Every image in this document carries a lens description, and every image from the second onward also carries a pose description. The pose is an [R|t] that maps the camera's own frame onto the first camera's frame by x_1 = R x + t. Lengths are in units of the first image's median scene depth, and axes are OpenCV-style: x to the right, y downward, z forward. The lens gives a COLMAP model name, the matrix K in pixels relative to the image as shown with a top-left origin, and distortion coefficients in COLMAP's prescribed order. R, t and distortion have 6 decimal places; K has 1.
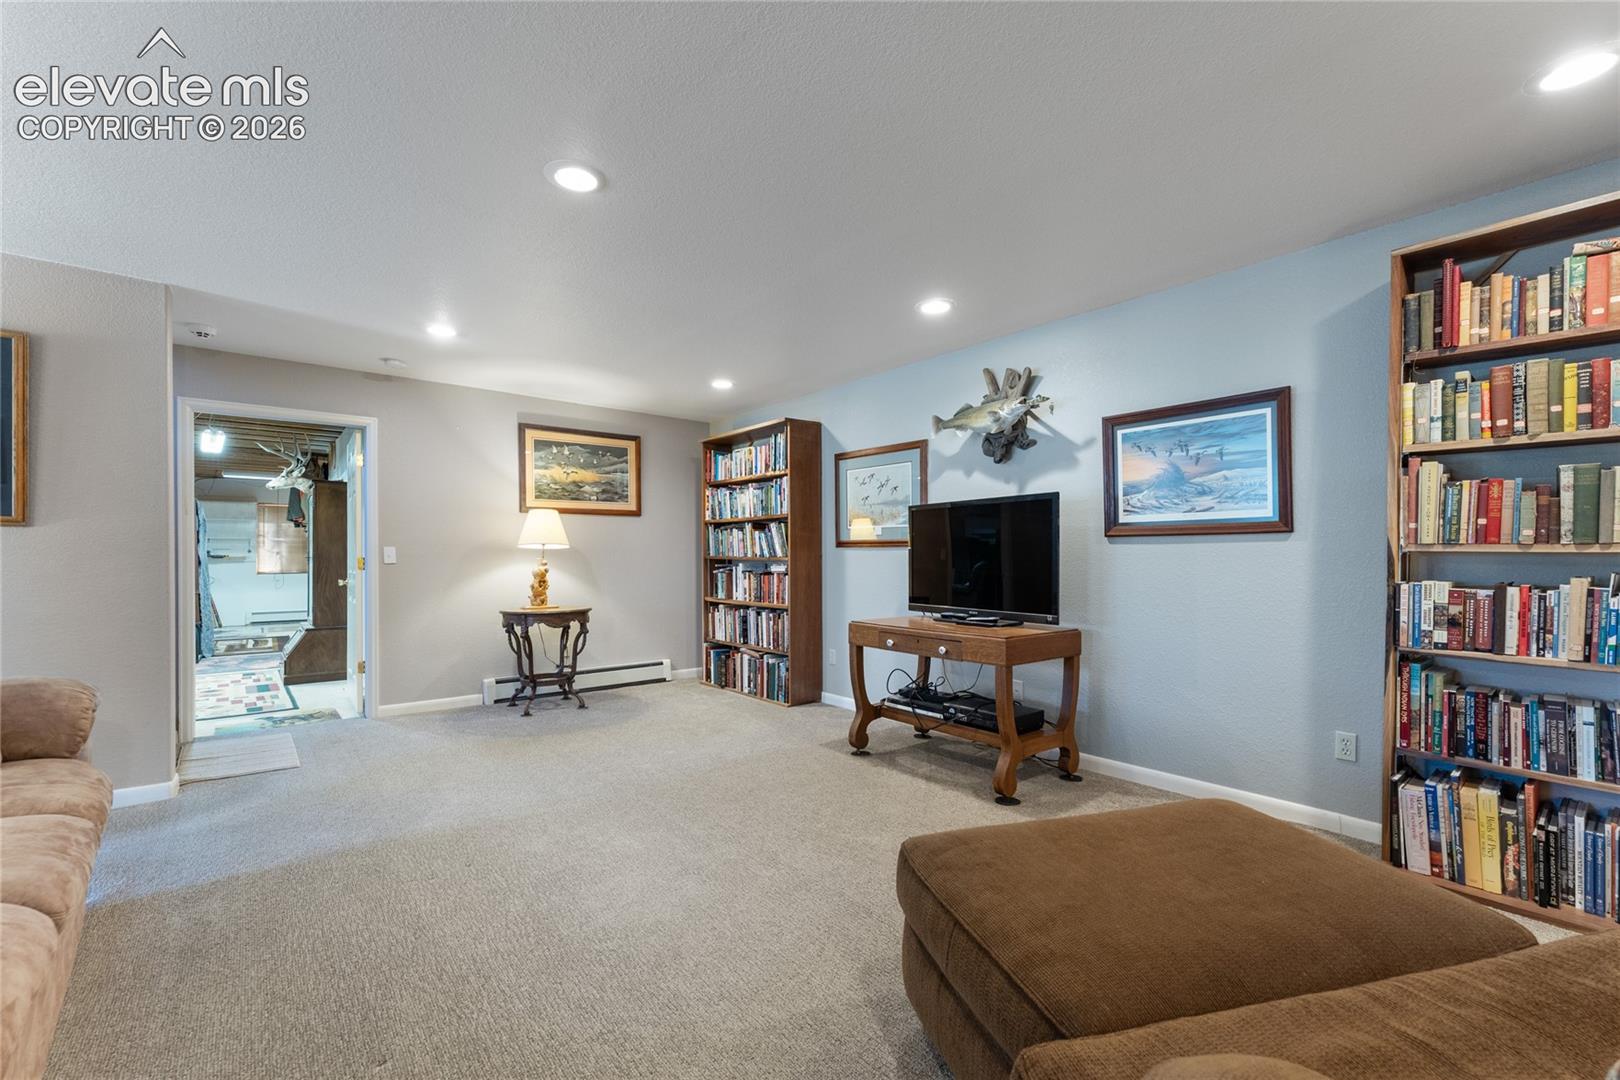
lens RADIAL K [[674.5, 0, 805.1], [0, 674.5, 563.8], [0, 0, 1]] dist [-0.000519, -0.000294]
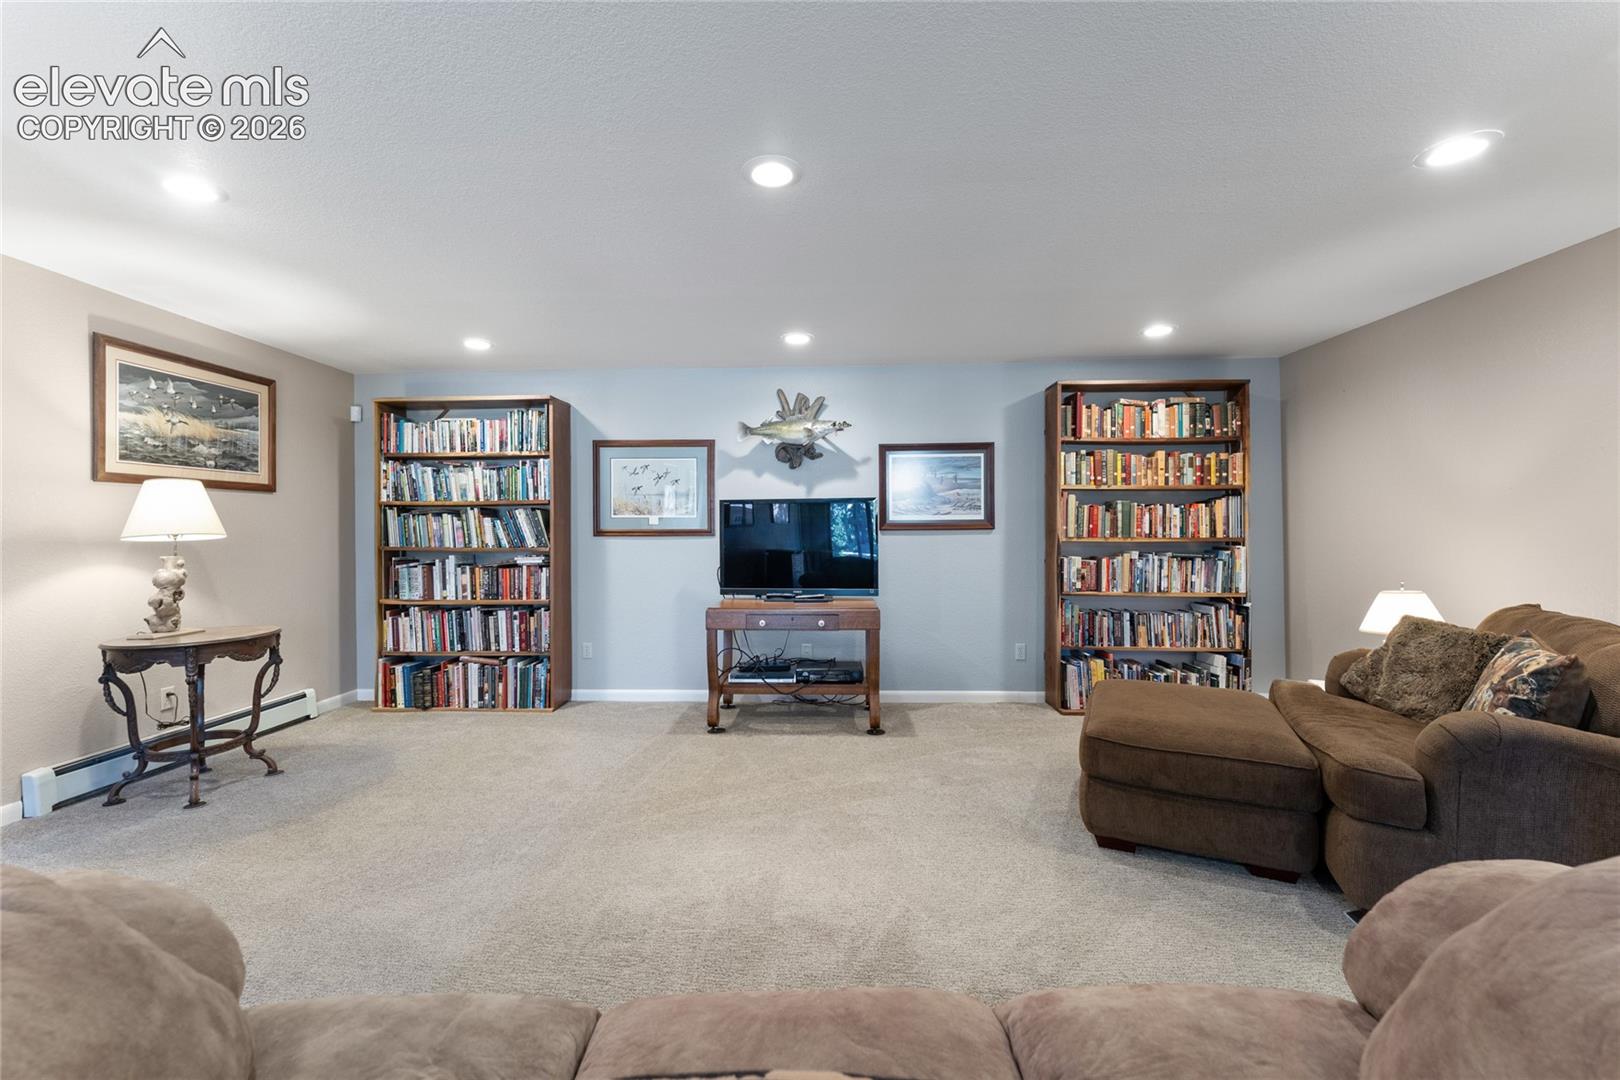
lens RADIAL K [[660.7, 0, 800.7], [0, 660.7, 530.5], [0, 0, 1]] dist [-0.000902, -0.000412]
pose [[0.668648, -0.000037, 0.743579, -0.456339], [0.014008, 0.999823, -0.012546, -0.016567], [-0.743447, 0.018805, 0.668530, 0.144886]]
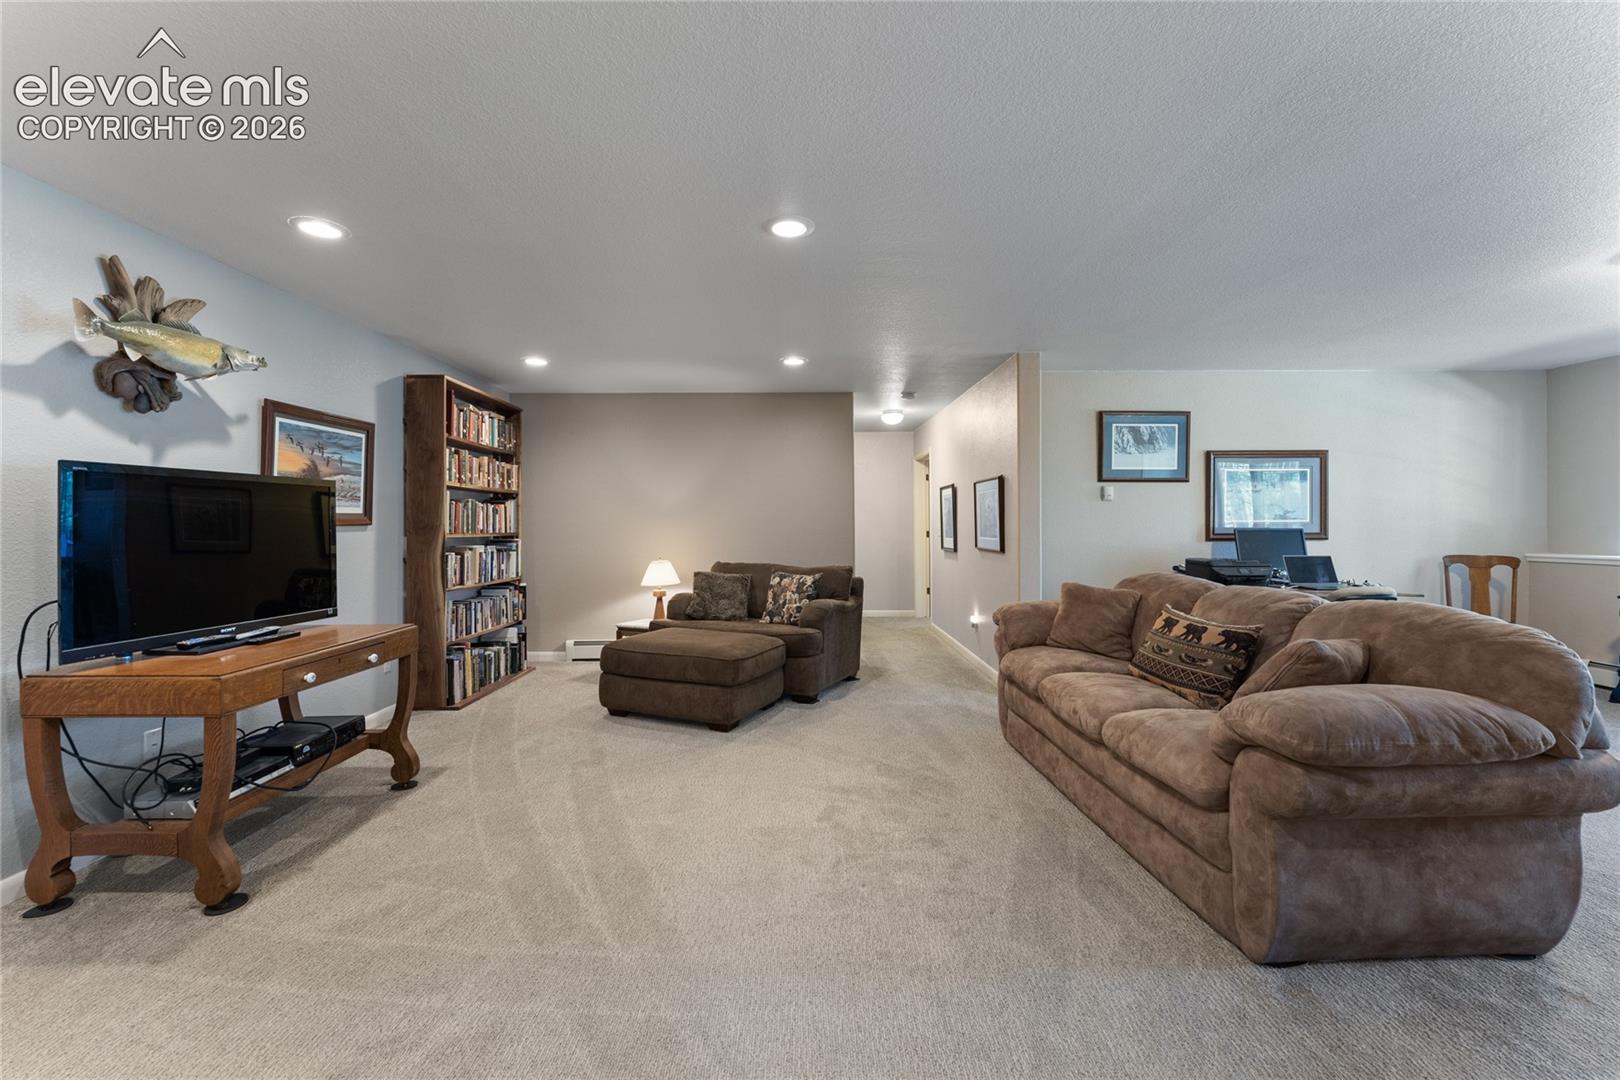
lens RADIAL K [[660.7, 0, 800.7], [0, 660.7, 530.5], [0, 0, 1]] dist [-0.000902, -0.000412]
pose [[-0.775013, -0.002854, 0.631939, -0.482454], [0.012066, 0.999741, 0.019312, -0.028598], [-0.631831, 0.022592, -0.774777, 0.839337]]
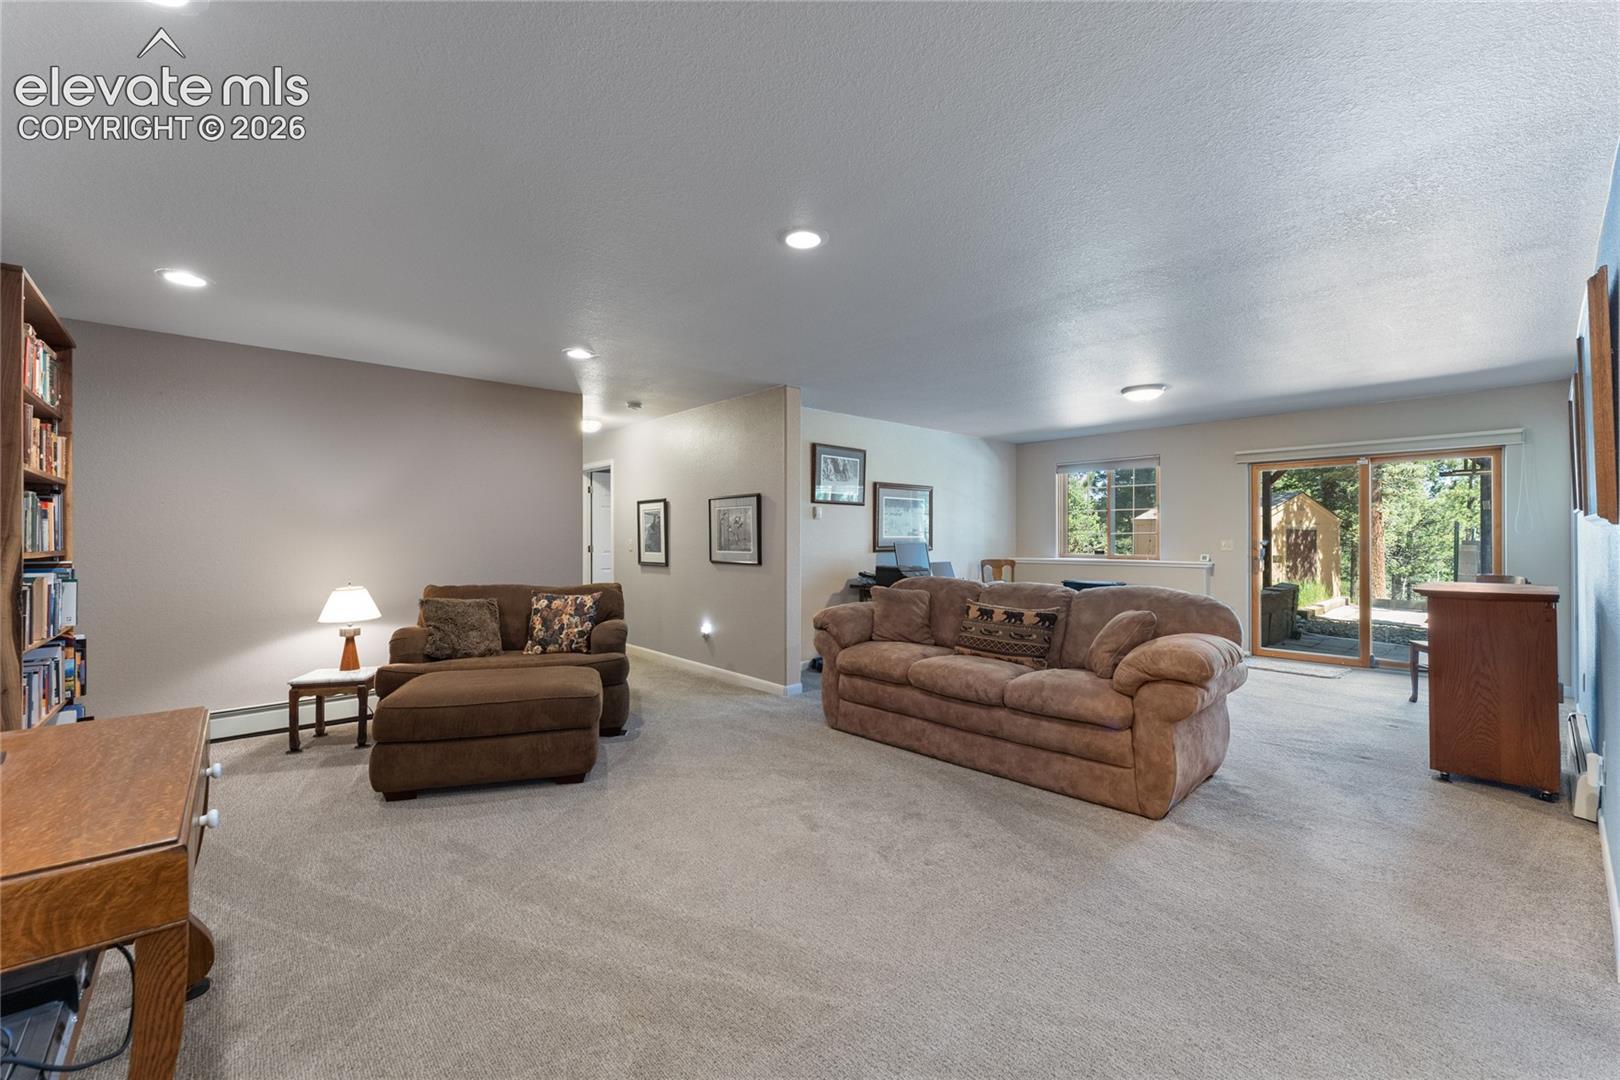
lens RADIAL K [[659.8, 0, 800.4], [0, 659.8, 542.3], [0, 0, 1]] dist [0.000364, -0.000122]
pose [[-0.999575, 0.001037, -0.029131, -0.132708], [0.000477, 0.999815, 0.019219, -0.029768], [0.029145, 0.019197, -0.999391, 0.955820]]
